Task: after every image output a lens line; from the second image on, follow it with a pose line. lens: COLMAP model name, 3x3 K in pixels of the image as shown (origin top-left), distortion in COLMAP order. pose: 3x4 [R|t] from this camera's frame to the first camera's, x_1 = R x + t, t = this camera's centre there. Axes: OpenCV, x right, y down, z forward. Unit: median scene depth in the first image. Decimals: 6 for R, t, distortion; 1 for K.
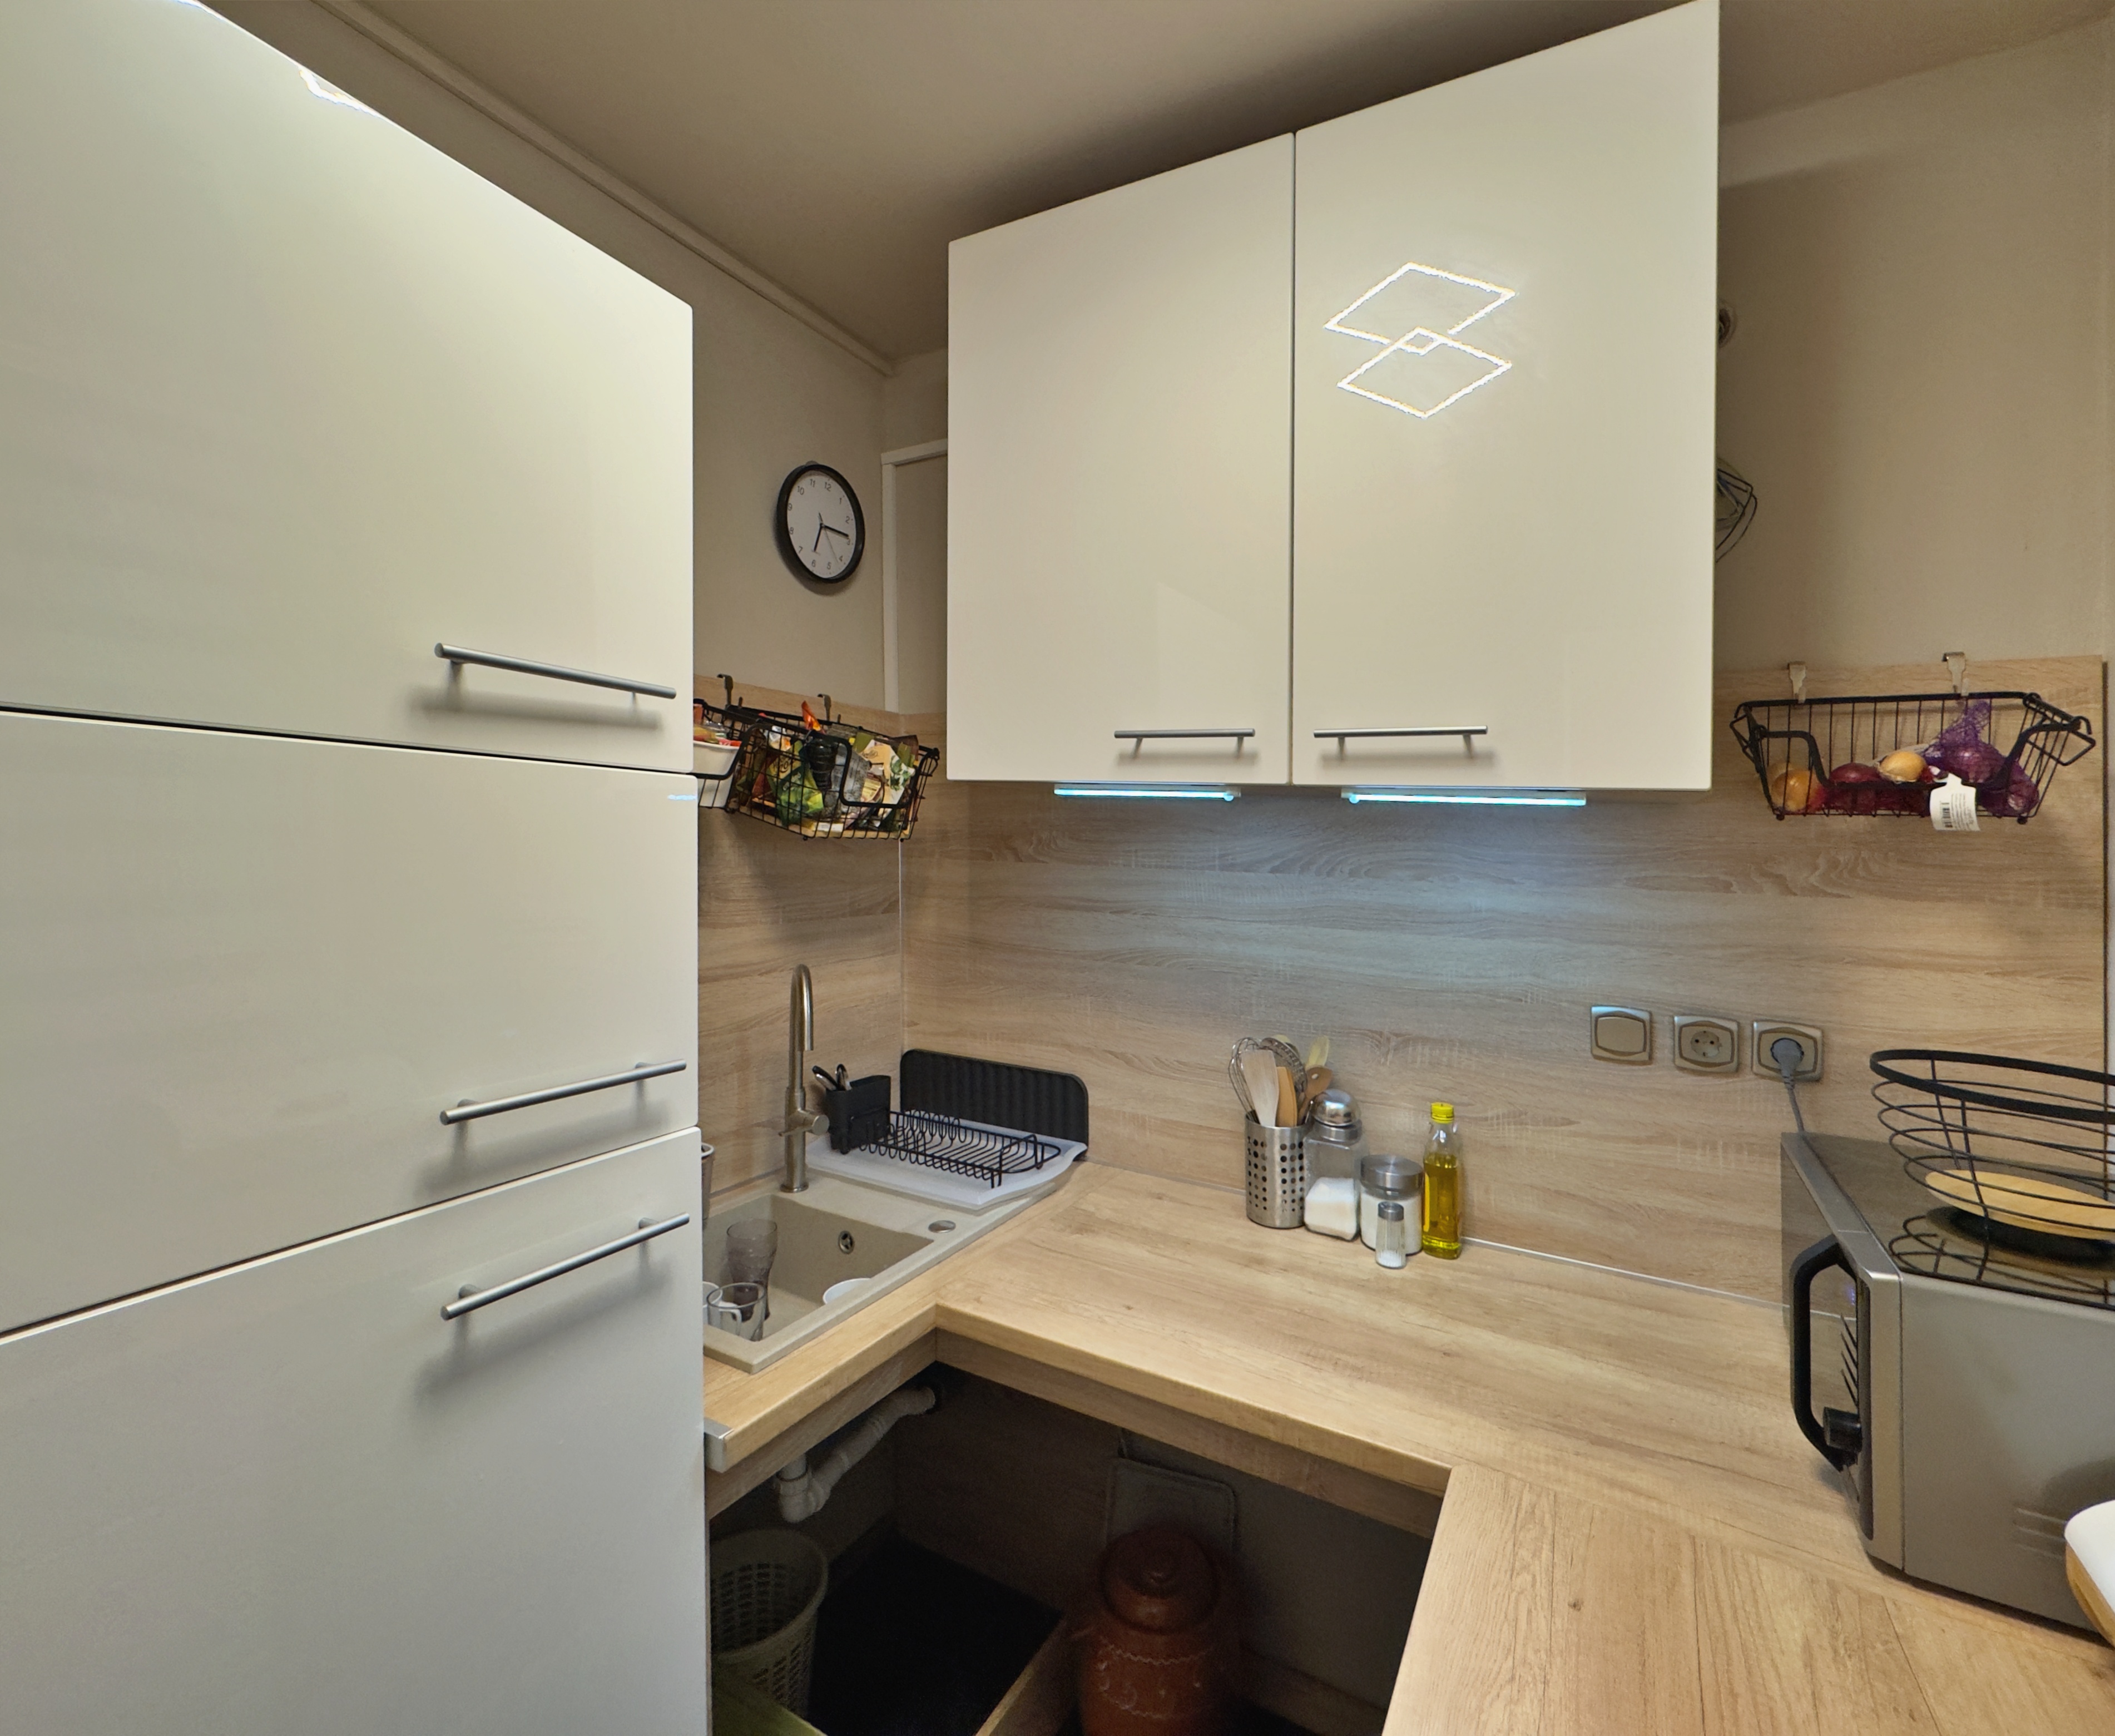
lens RADIAL K [[897.4, 0, 1093.0], [0, 897.4, 820.4], [0, 0, 1]] dist [-0.002812, 0.000587]
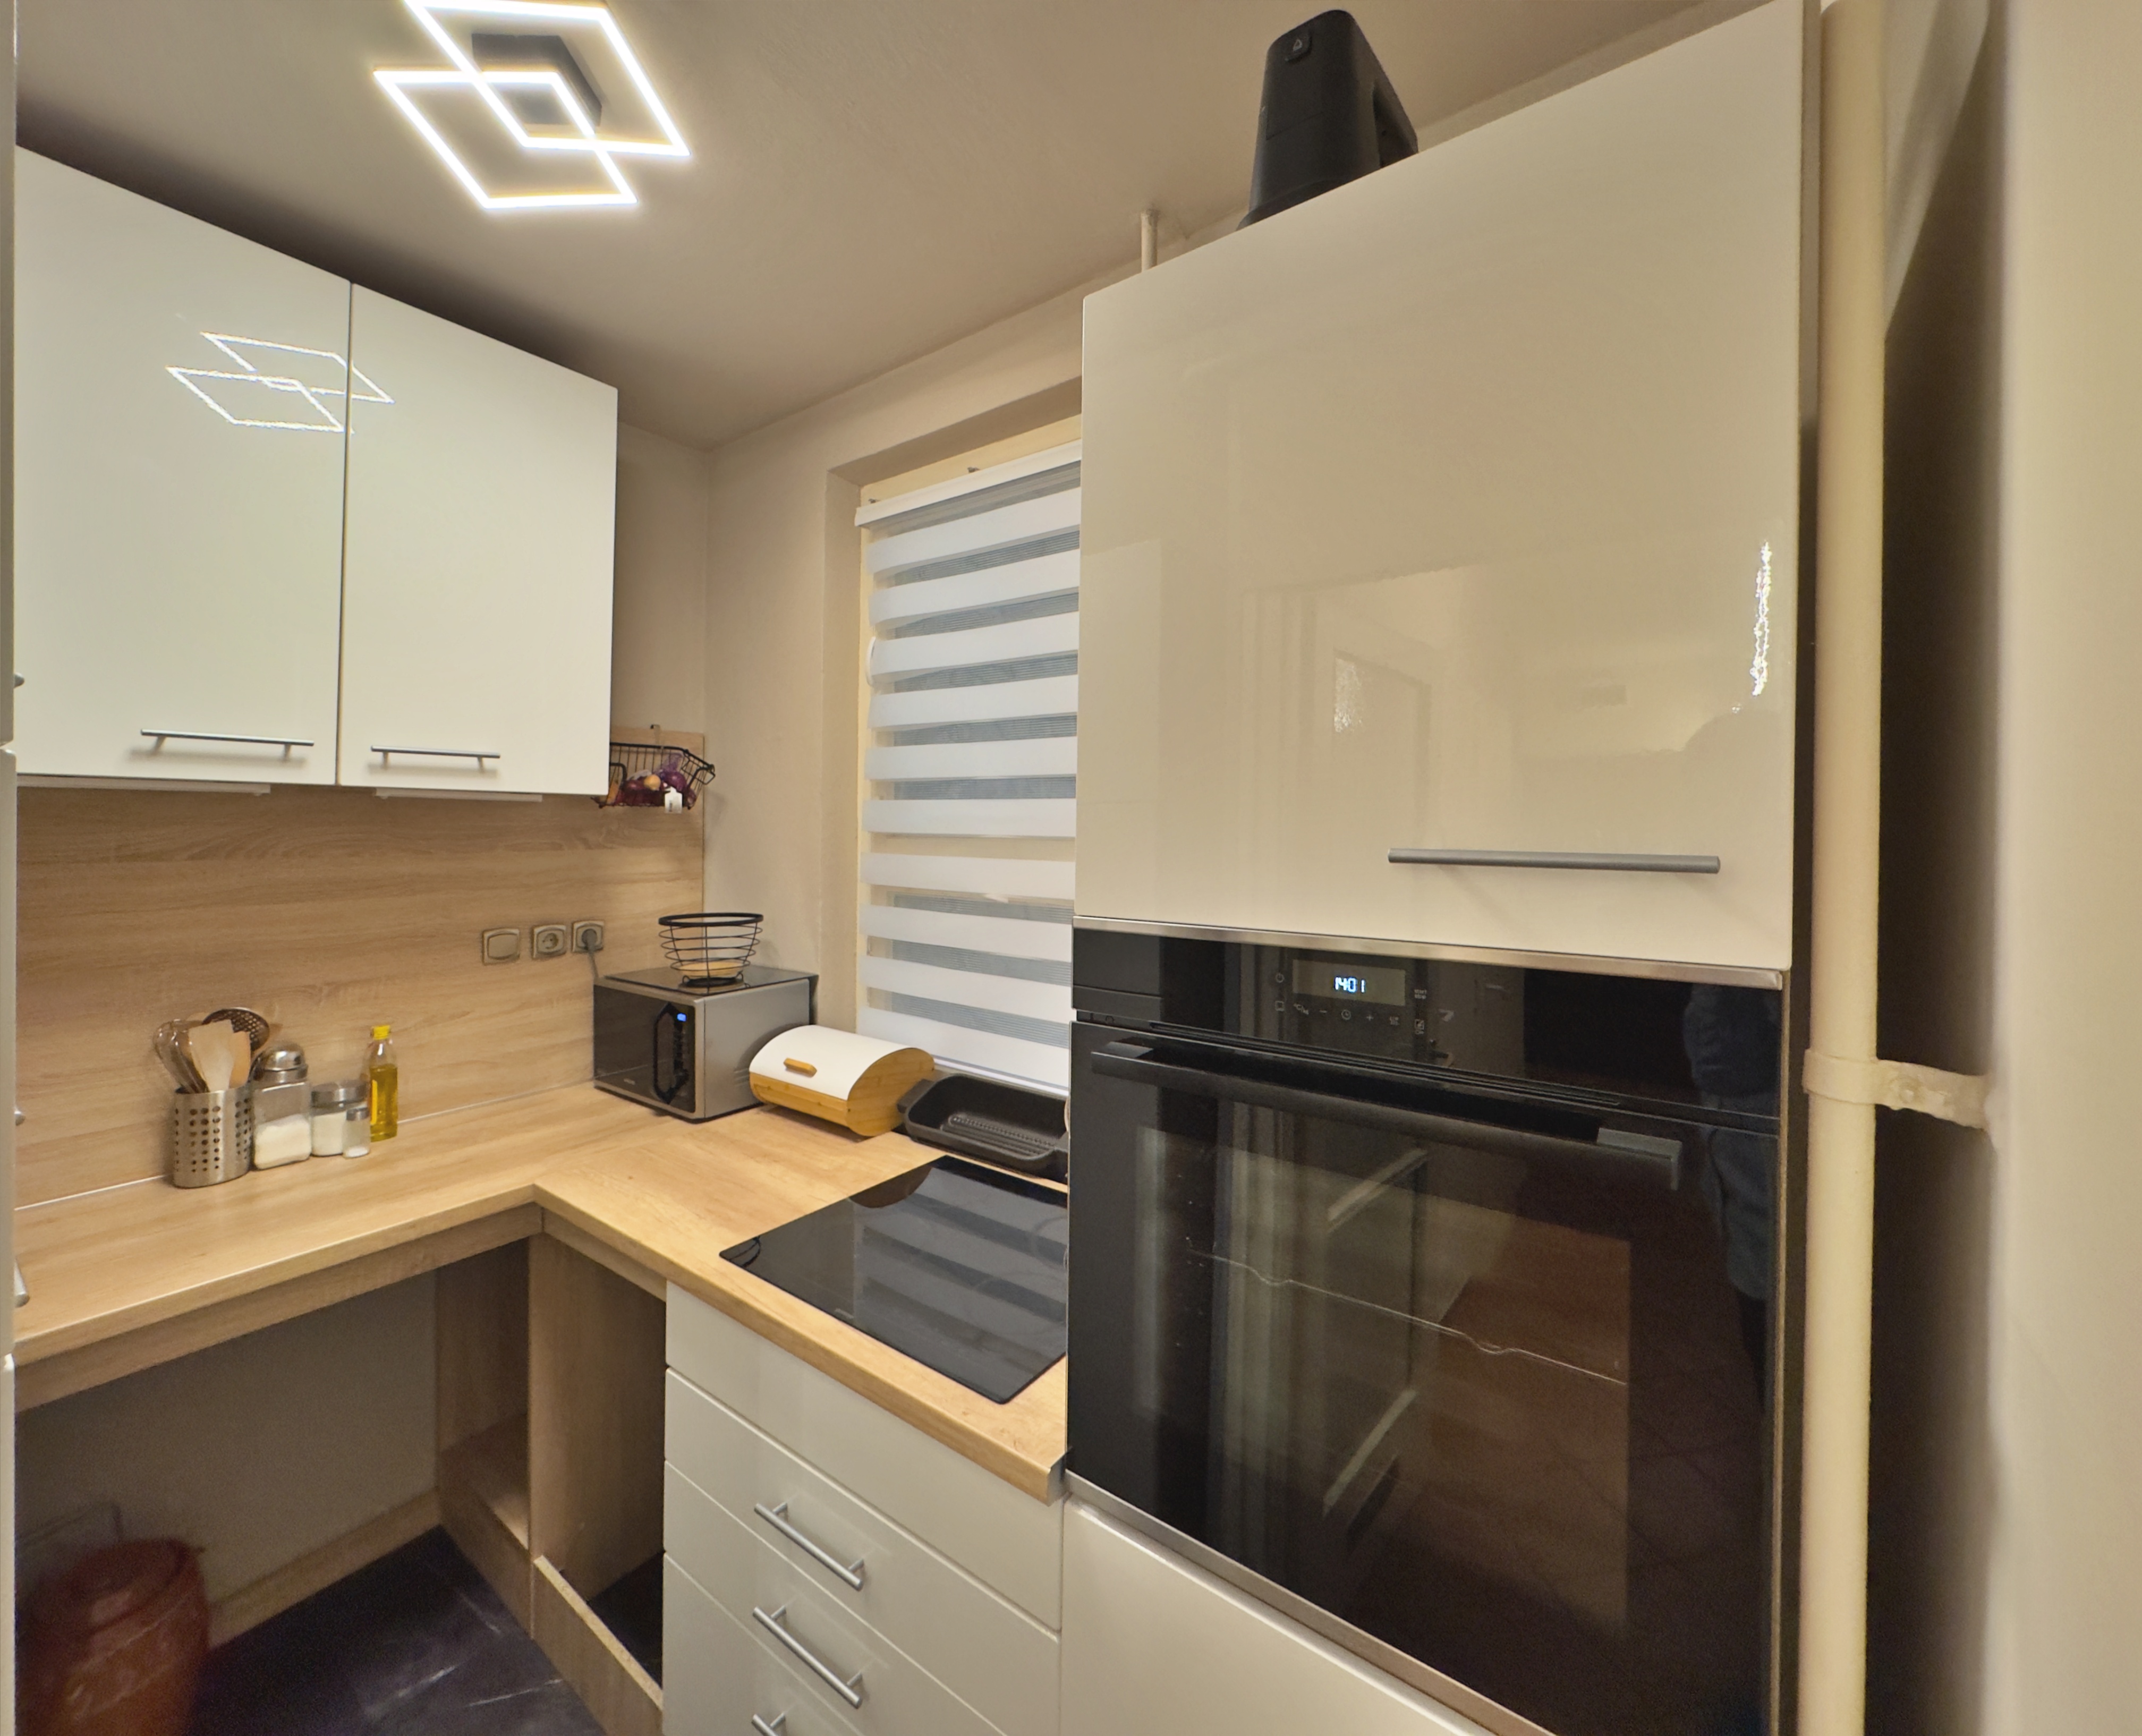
lens RADIAL K [[978.5, 0, 967.3], [0, 978.5, 783.7], [0, 0, 1]] dist [-0.002880, -0.000708]
pose [[0.256480, 0.007906, 0.966517, -0.879461], [-0.007053, 0.999955, -0.006308, -0.039143], [-0.966524, -0.005199, 0.256524, -0.221984]]
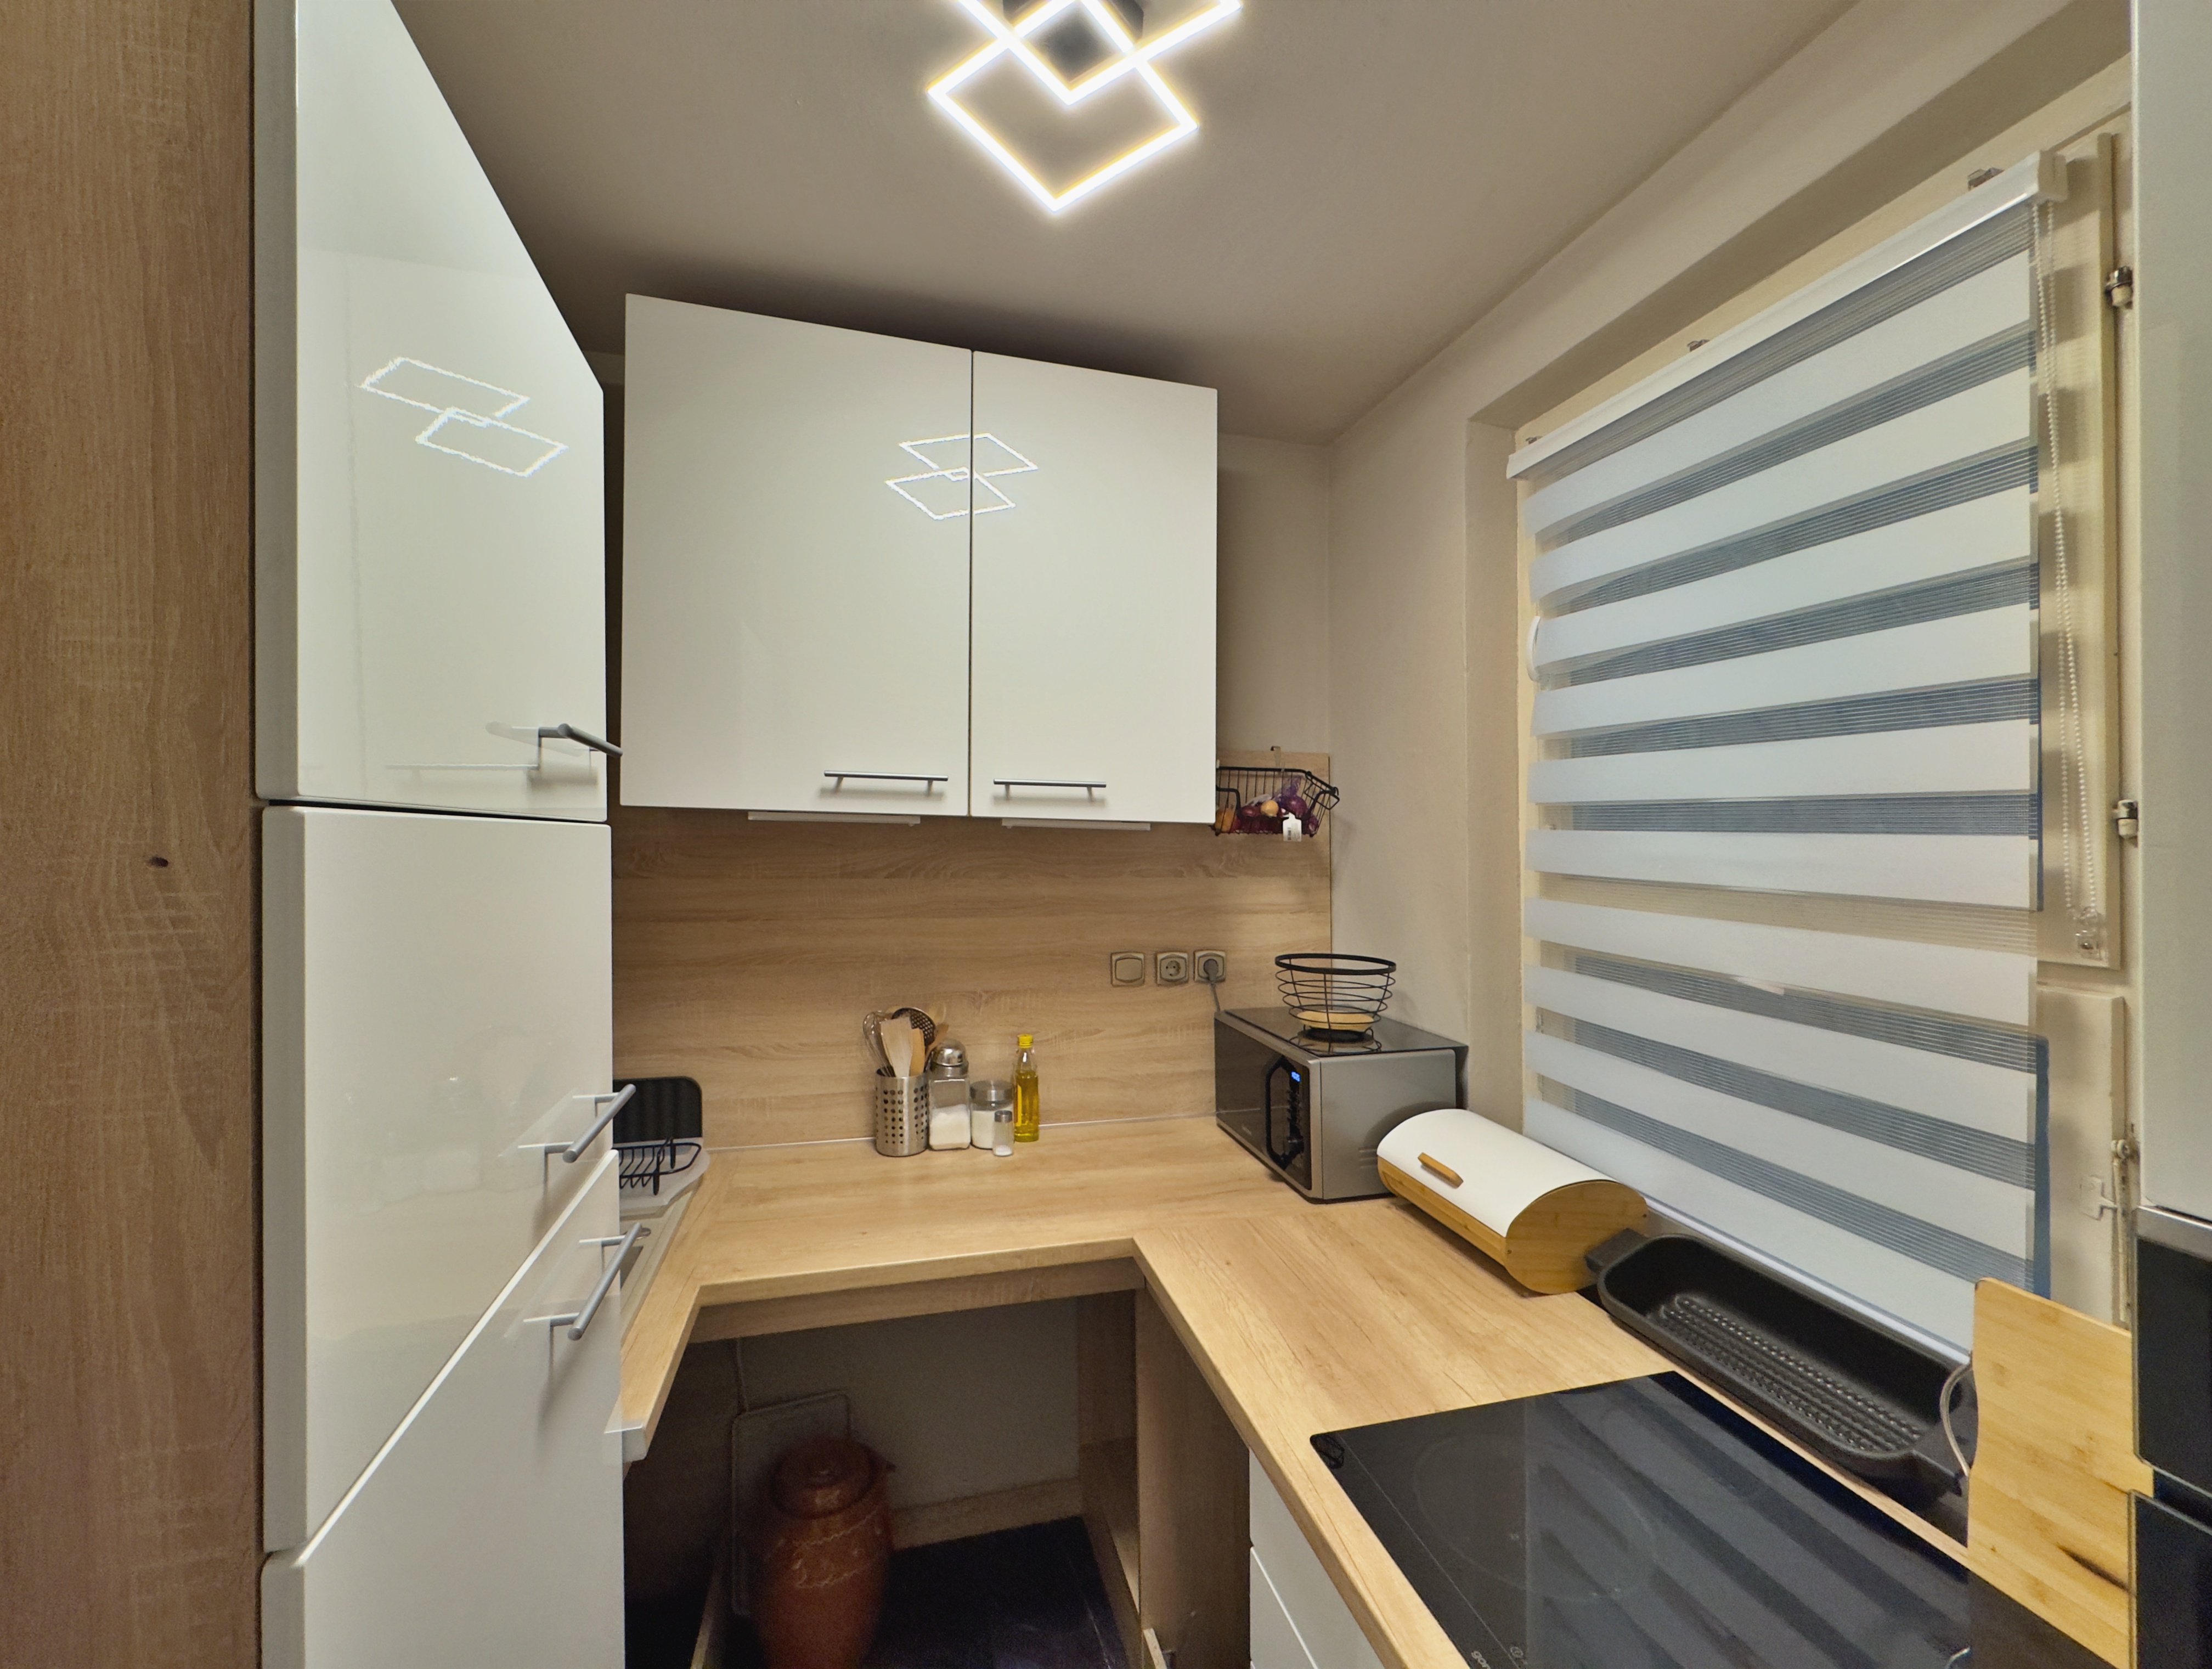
lens RADIAL K [[873.6, 0, 1032.3], [0, 873.6, 796.4], [0, 0, 1]] dist [-0.003495, -0.000479]
pose [[0.778930, 0.003486, 0.627102, -0.539080], [0.005140, 0.999915, -0.011942, -0.053224], [-0.627090, 0.012526, 0.778846, -0.109344]]
